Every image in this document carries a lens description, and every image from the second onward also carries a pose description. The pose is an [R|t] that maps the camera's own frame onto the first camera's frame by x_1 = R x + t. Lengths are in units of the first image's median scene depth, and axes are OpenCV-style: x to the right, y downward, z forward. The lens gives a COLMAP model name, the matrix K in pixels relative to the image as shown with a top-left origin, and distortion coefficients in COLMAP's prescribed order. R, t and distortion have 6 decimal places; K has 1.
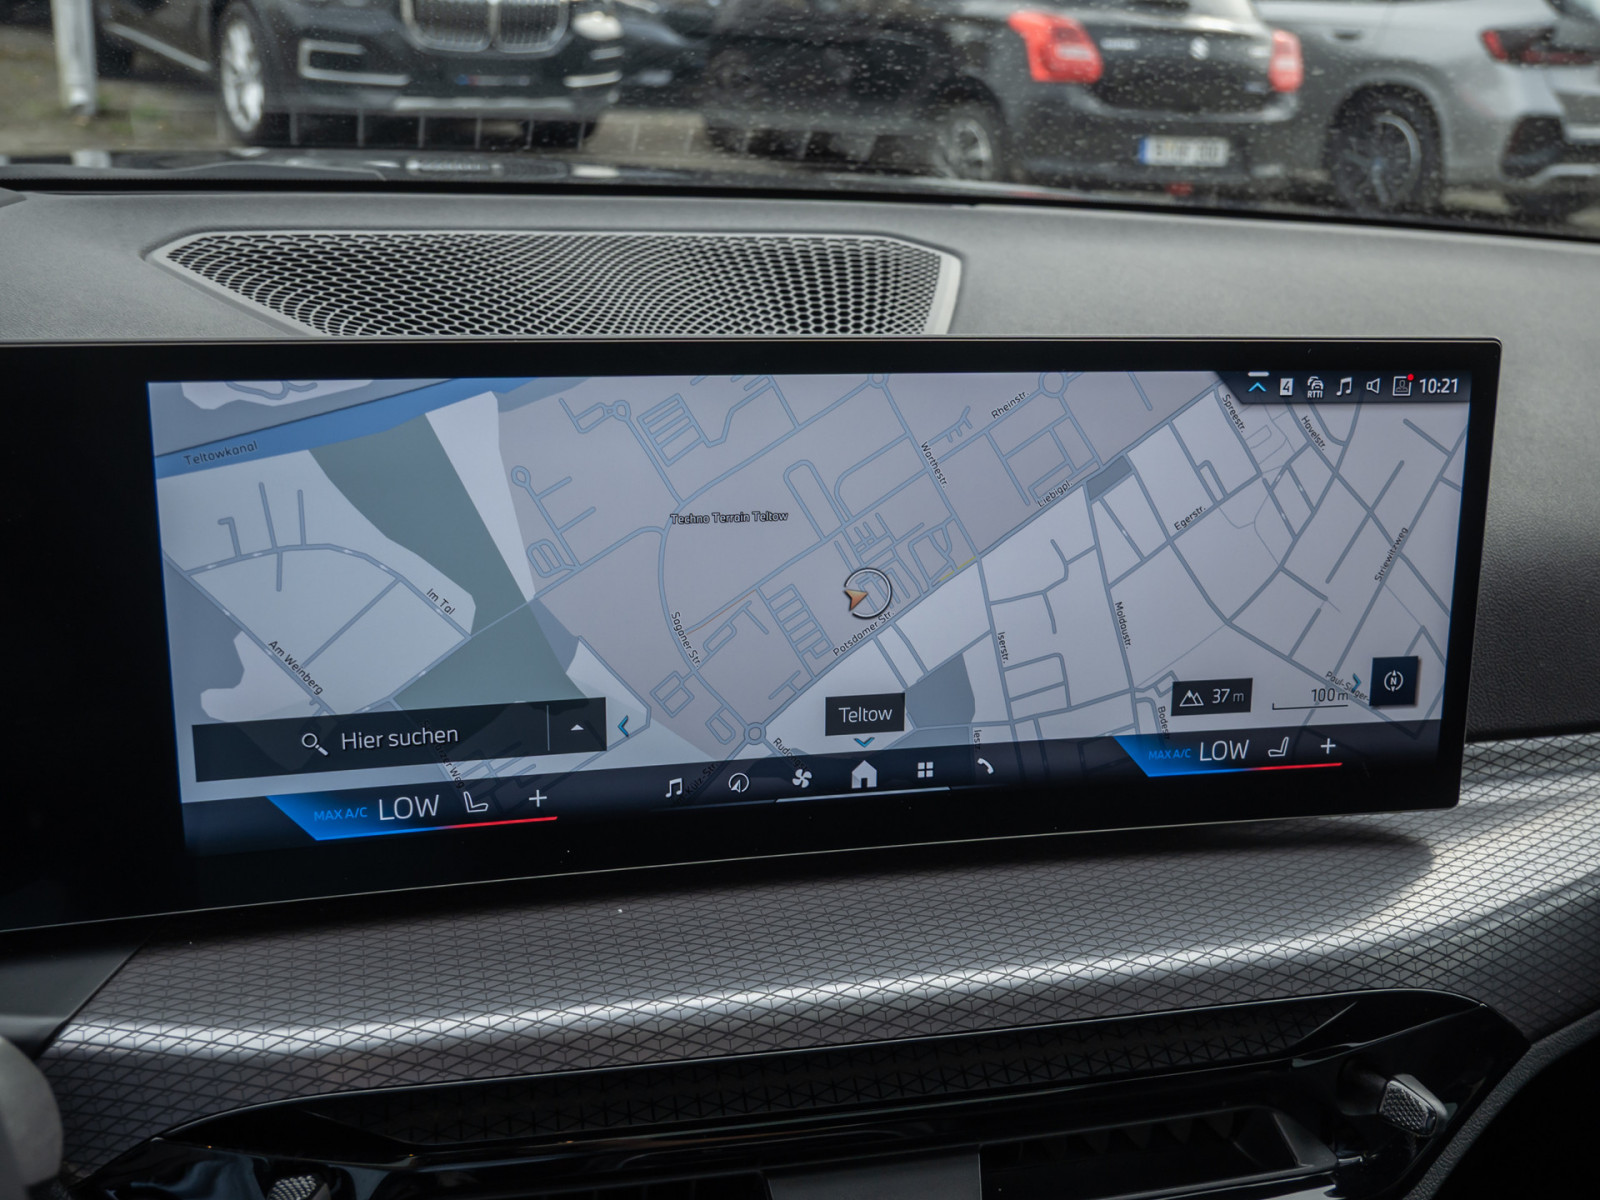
lens RADIAL K [[1591.4, 0, 797.4], [0, 1591.4, 611.1], [0, 0, 1]] dist [-0.011356, 0.000000]
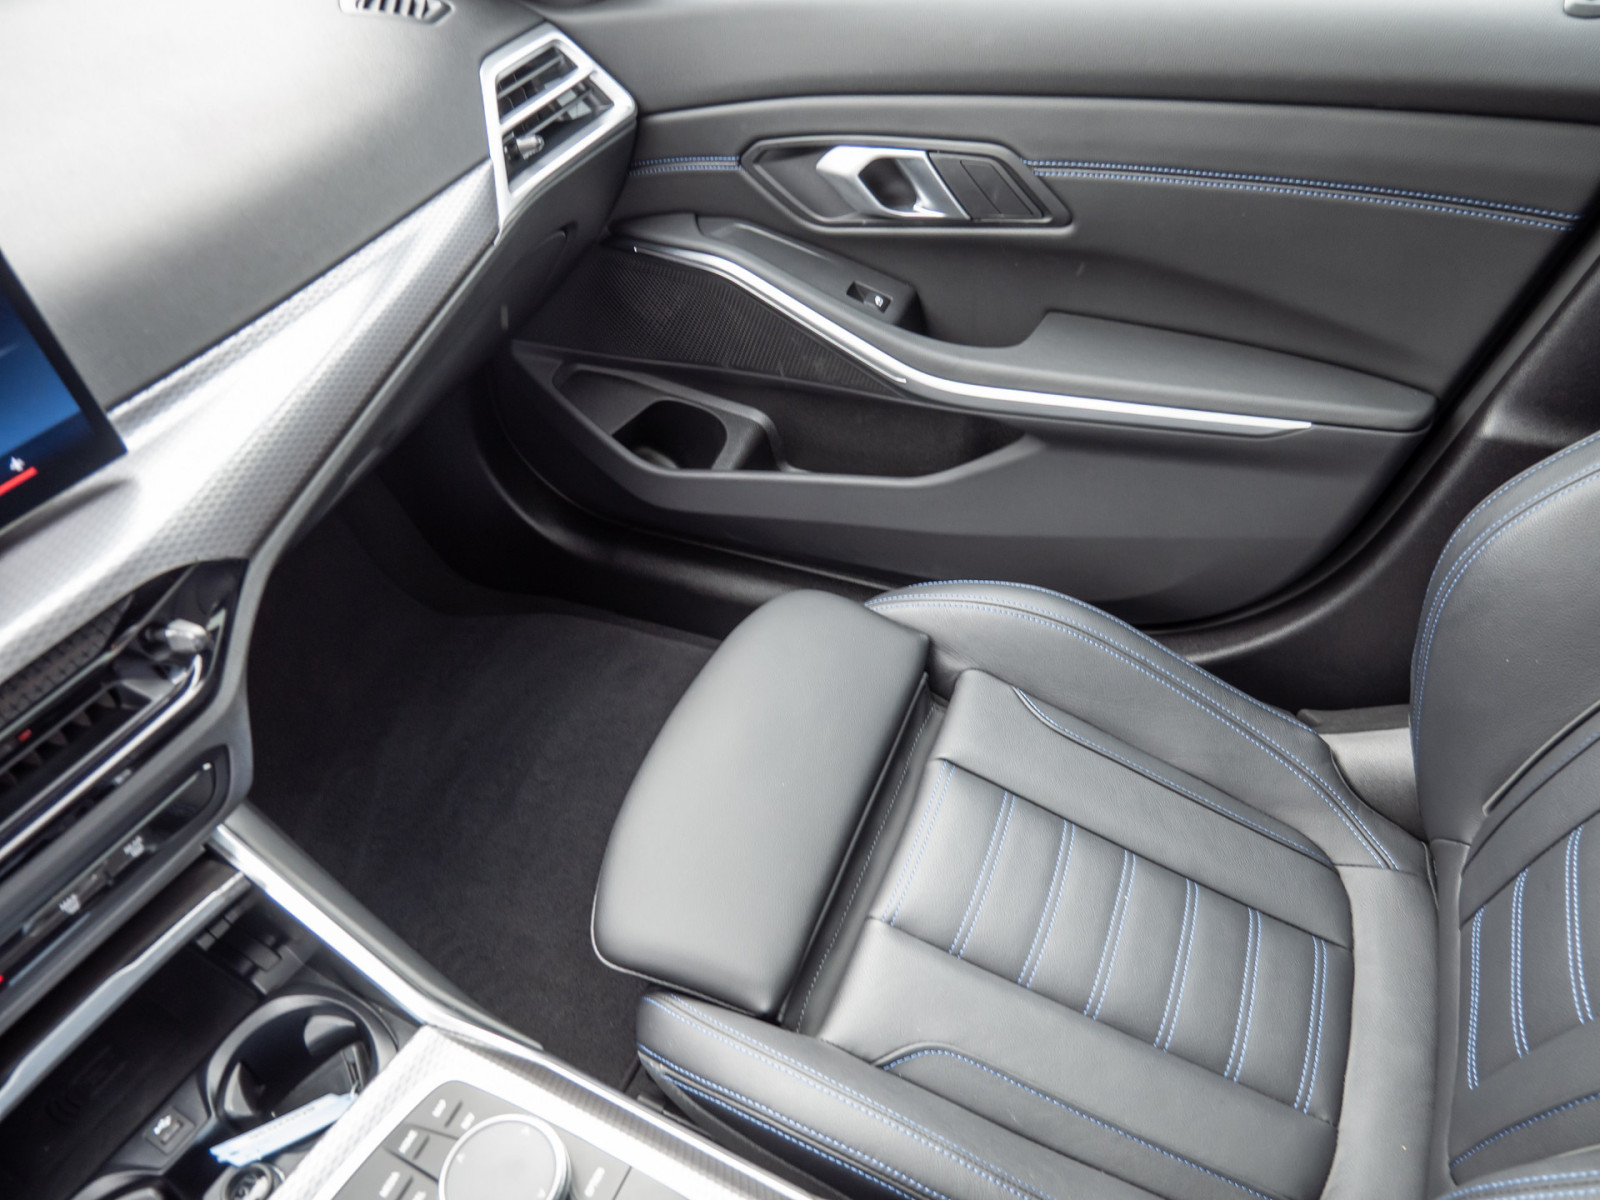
lens RADIAL K [[1133.4, 0, 805.7], [0, 1133.4, 603.6], [0, 0, 1]] dist [-0.070022, 0.026233]
pose [[0.686523, -0.562729, 0.460459, 0.304099], [0.342335, 0.808848, 0.478091, -0.051032], [-0.641477, -0.170590, 0.747935, -0.279974]]
